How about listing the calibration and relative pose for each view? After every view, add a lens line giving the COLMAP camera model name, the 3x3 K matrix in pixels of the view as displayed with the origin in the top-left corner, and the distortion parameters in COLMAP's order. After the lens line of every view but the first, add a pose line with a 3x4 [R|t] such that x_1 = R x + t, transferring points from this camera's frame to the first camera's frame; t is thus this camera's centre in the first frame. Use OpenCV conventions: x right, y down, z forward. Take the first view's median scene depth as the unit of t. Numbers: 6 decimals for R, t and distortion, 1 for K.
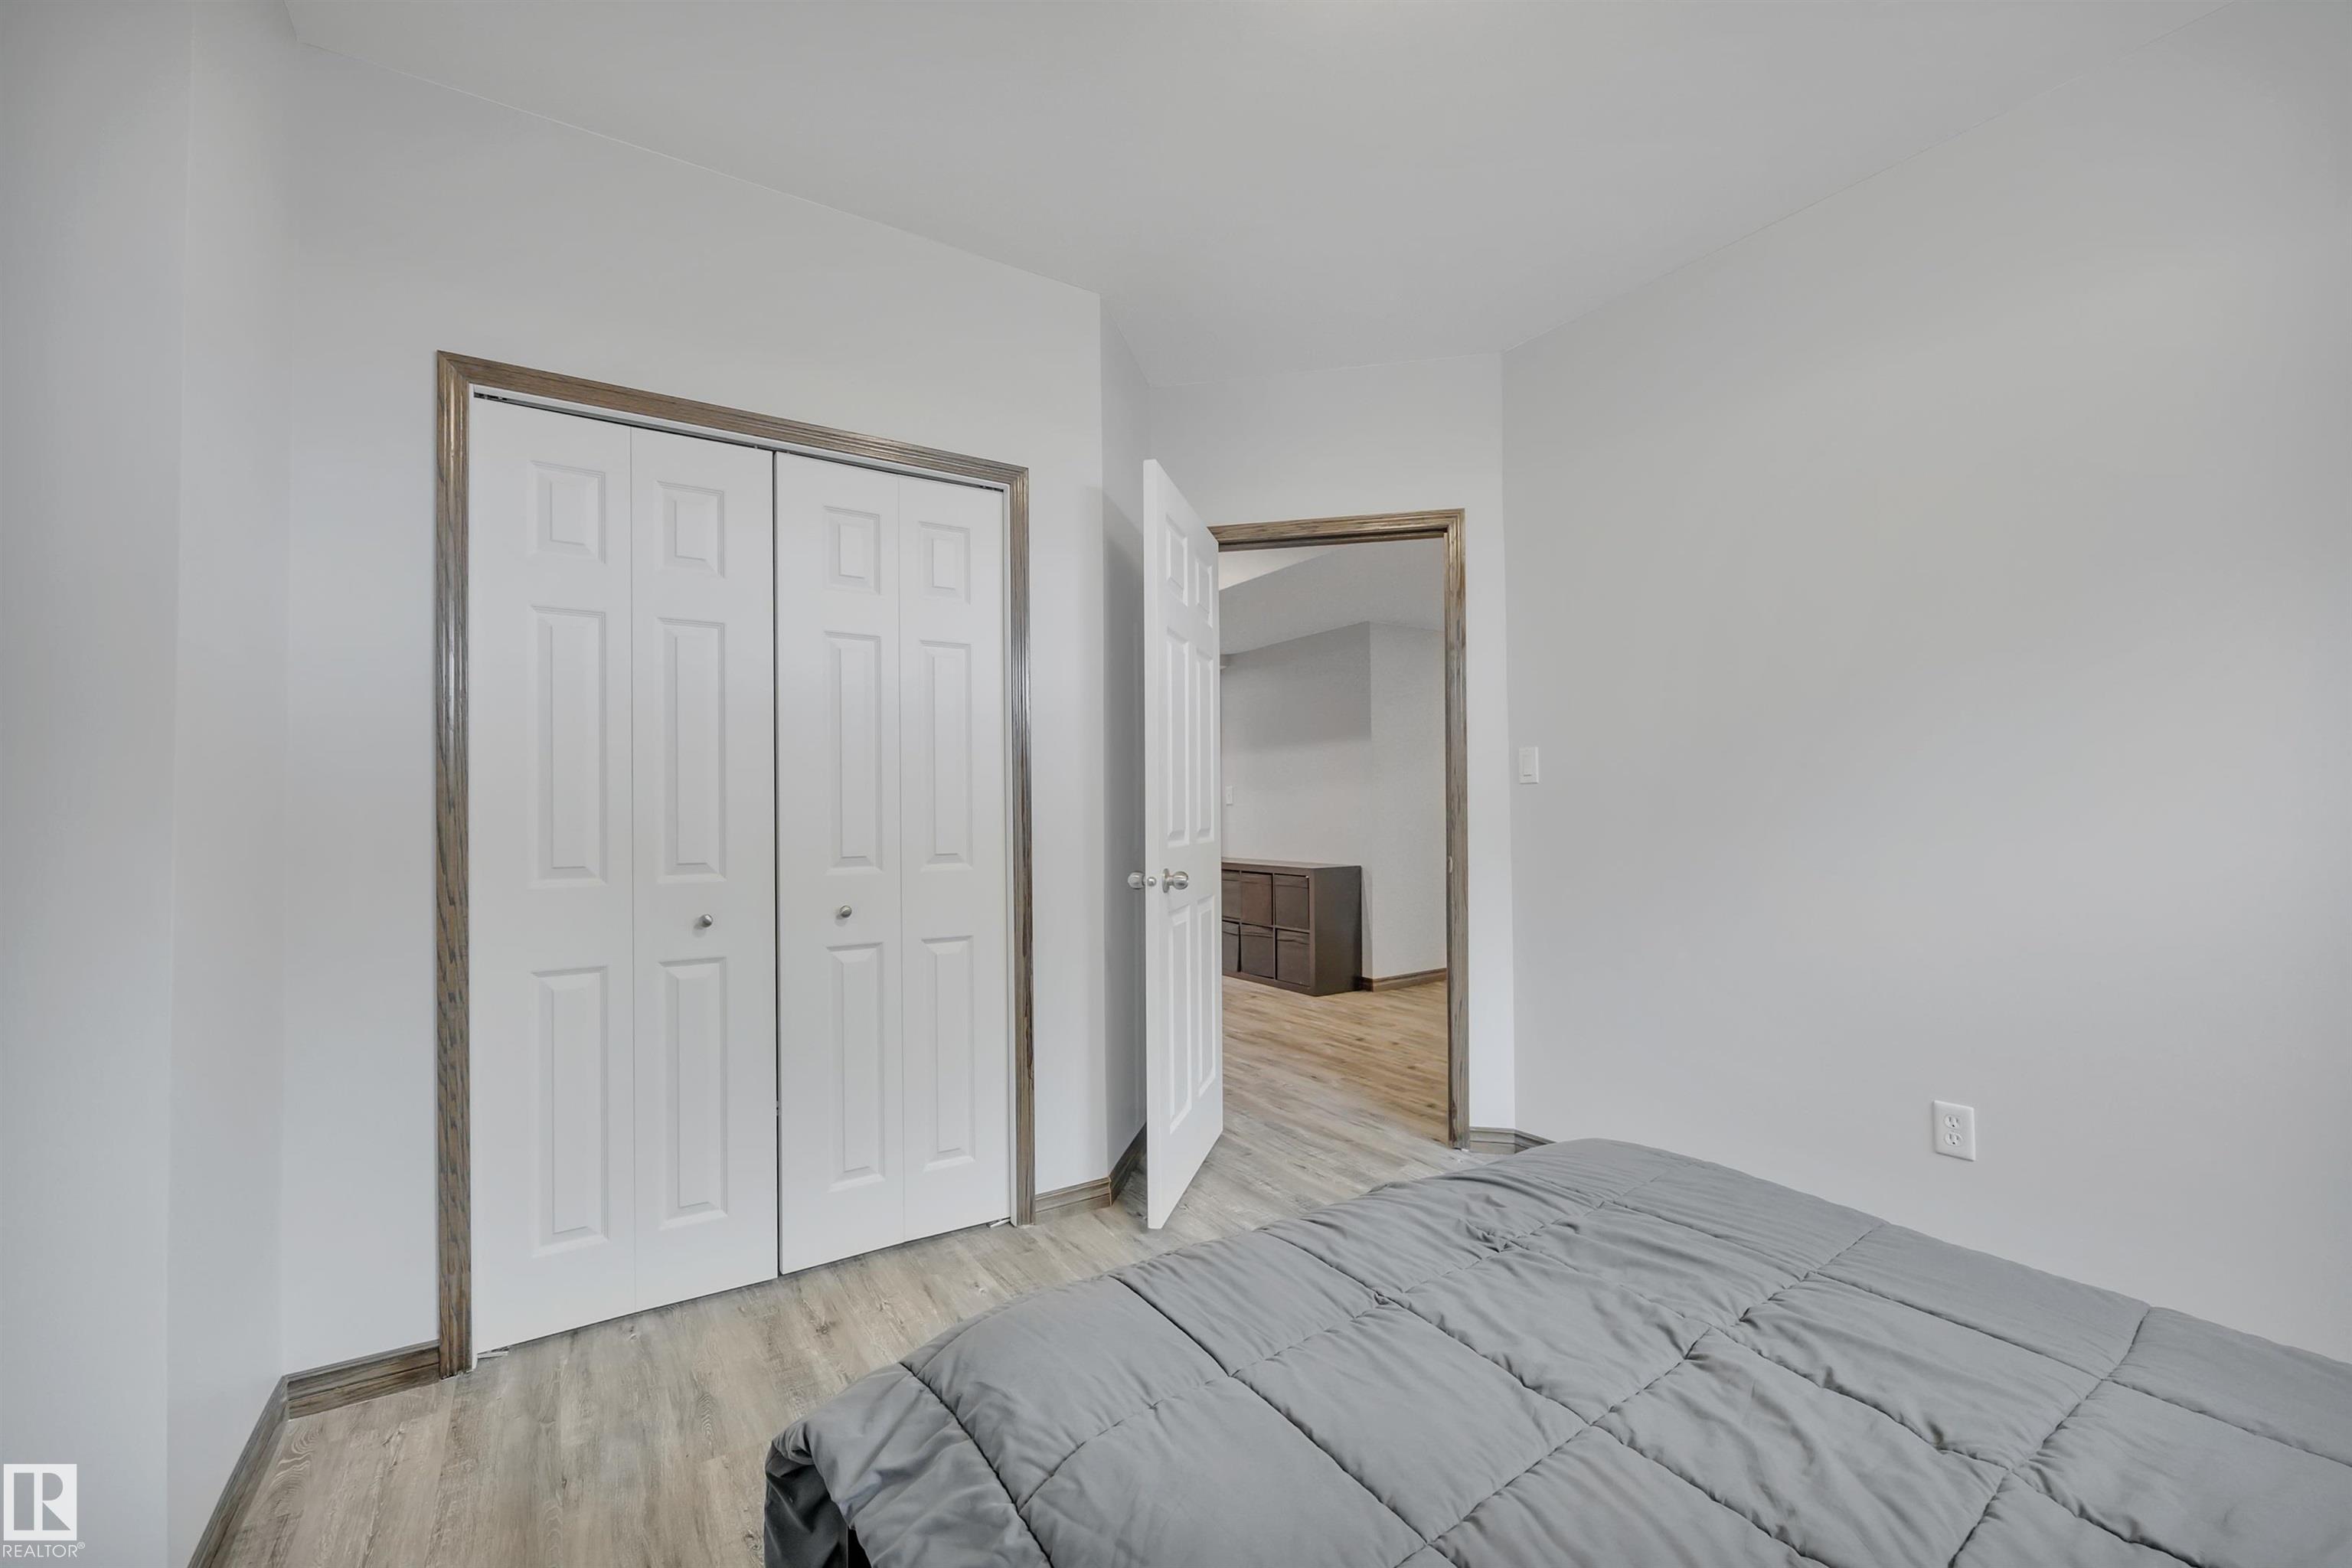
lens RADIAL K [[957.5, 0, 1178.0], [0, 957.5, 792.5], [0, 0, 1]] dist [0.001713, 0.000099]
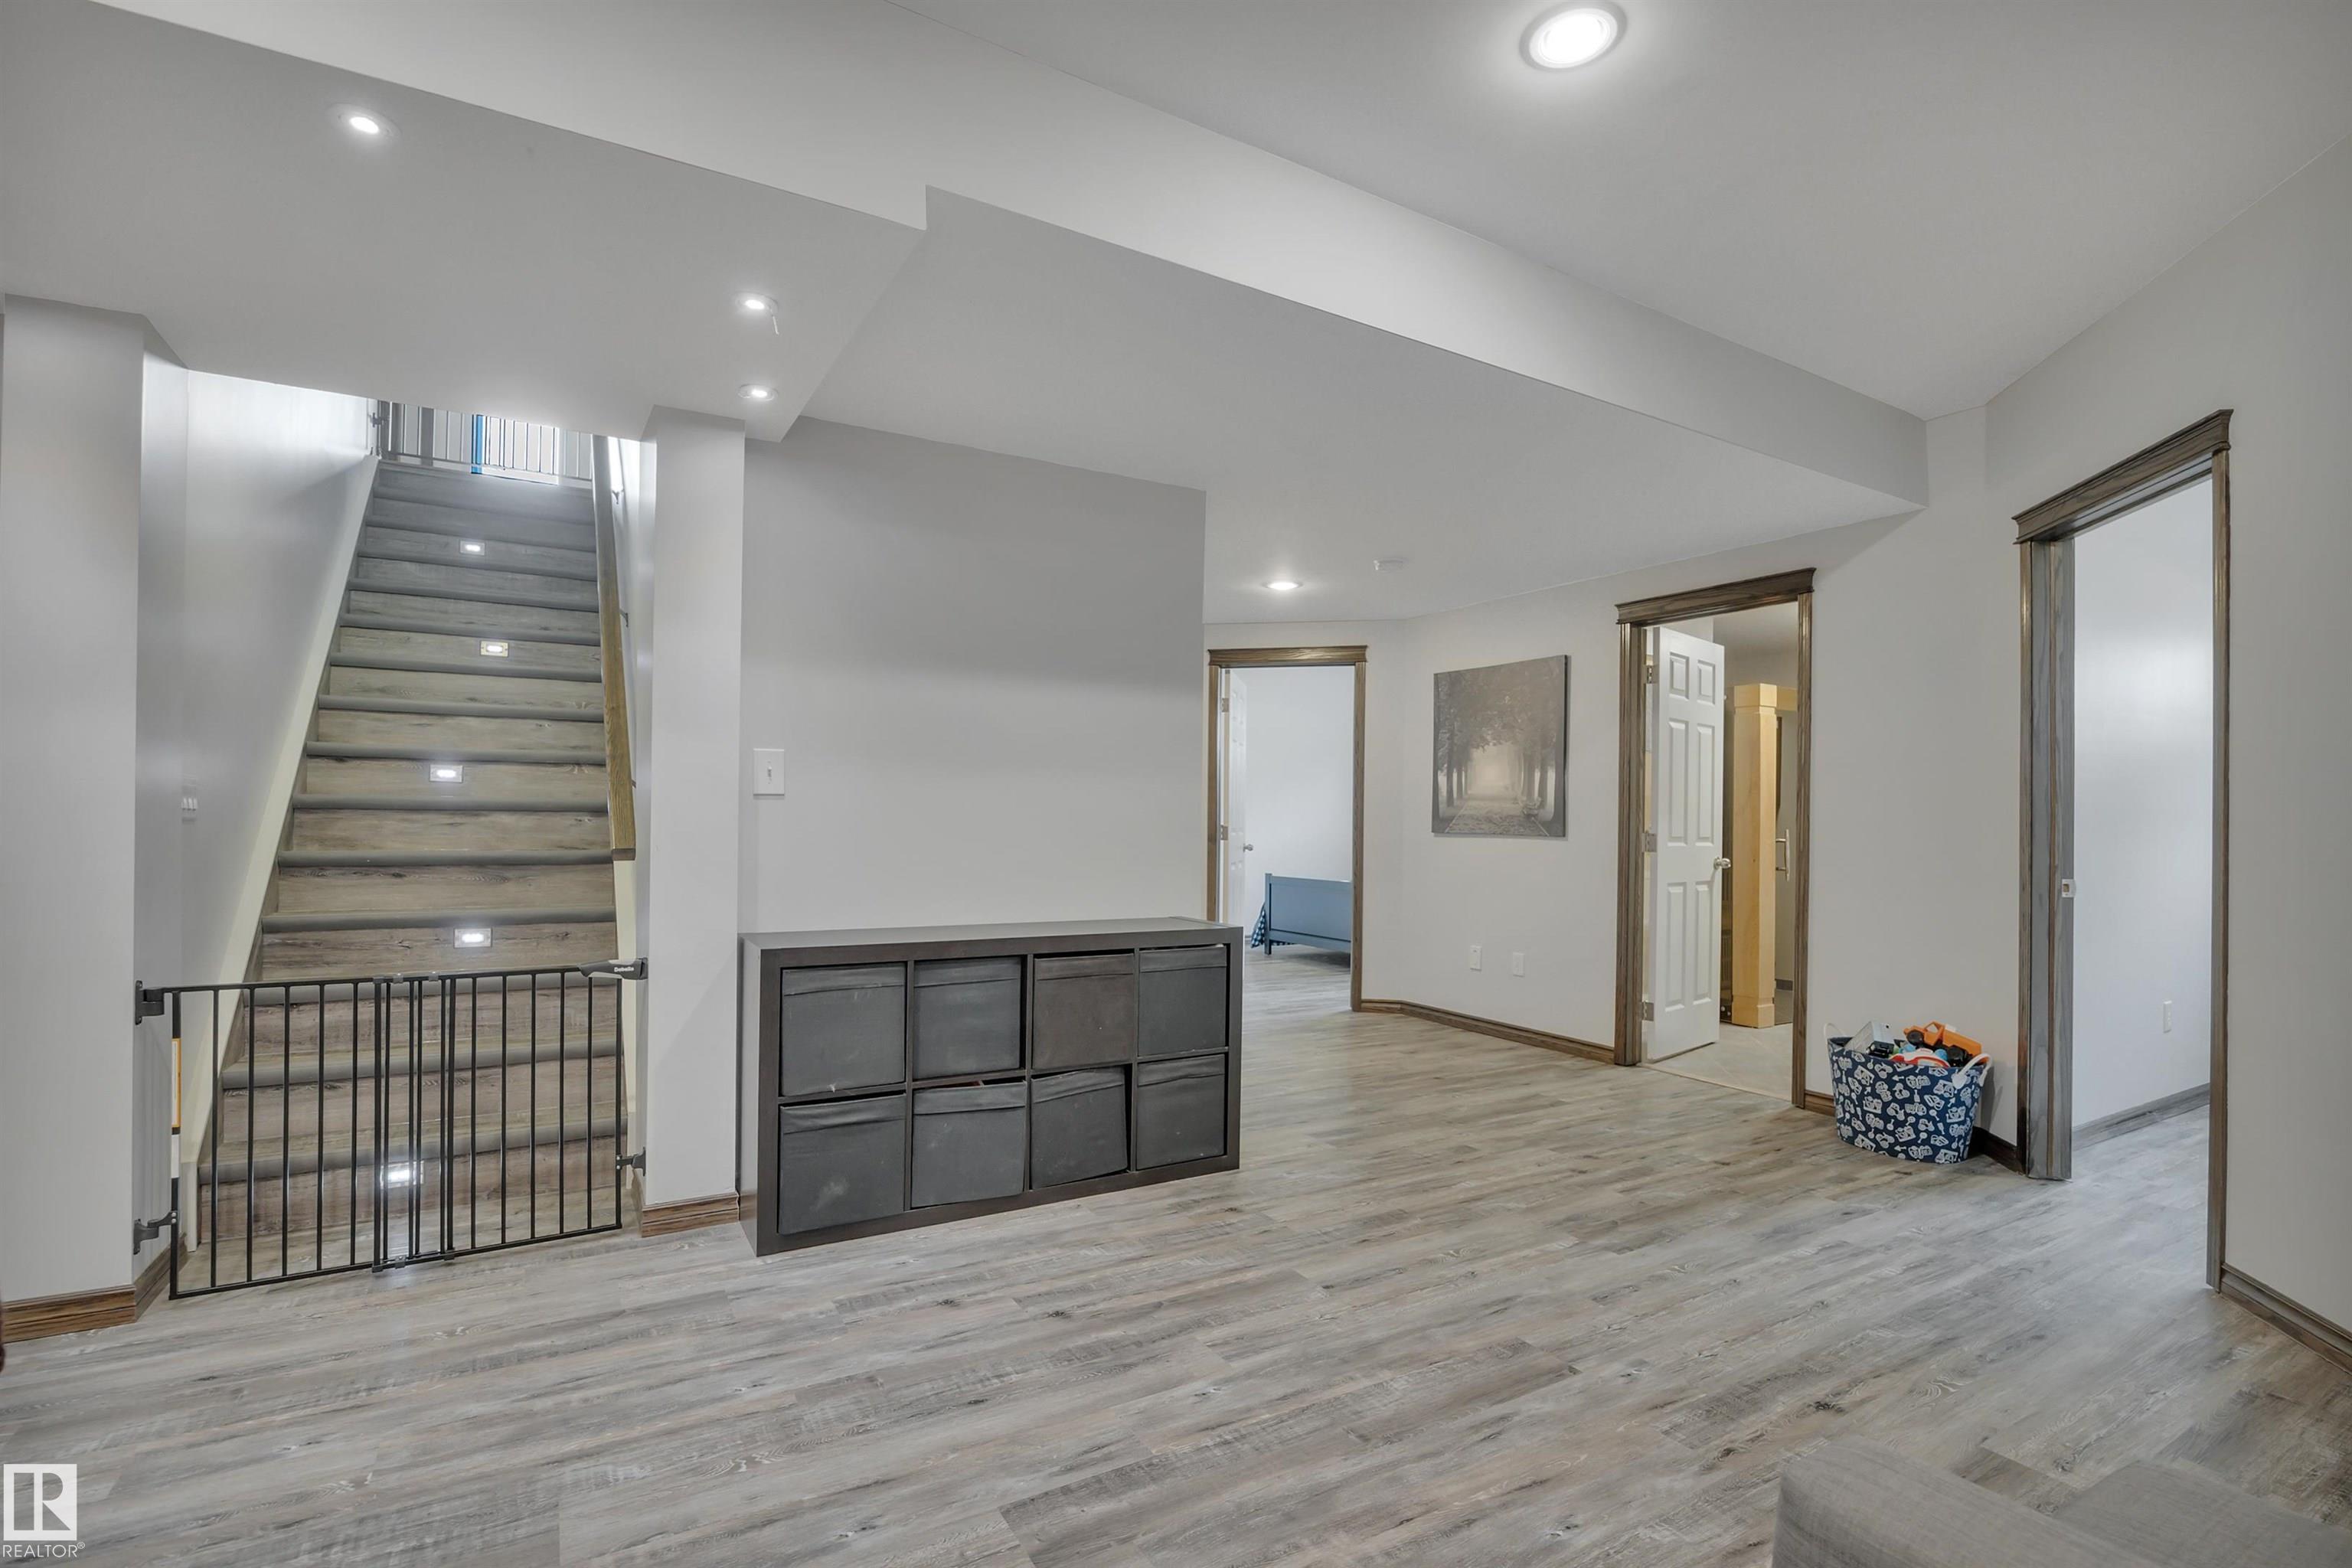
lens RADIAL K [[1095.7, 0, 1176.2], [0, 1095.7, 796.9], [0, 0, 1]] dist [-0.001540, -0.000642]
pose [[0.057294, 0.018035, 0.998194, -0.583662], [-0.027415, 0.999488, -0.016484, 0.023451], [-0.997981, -0.026421, 0.057759, 1.258030]]
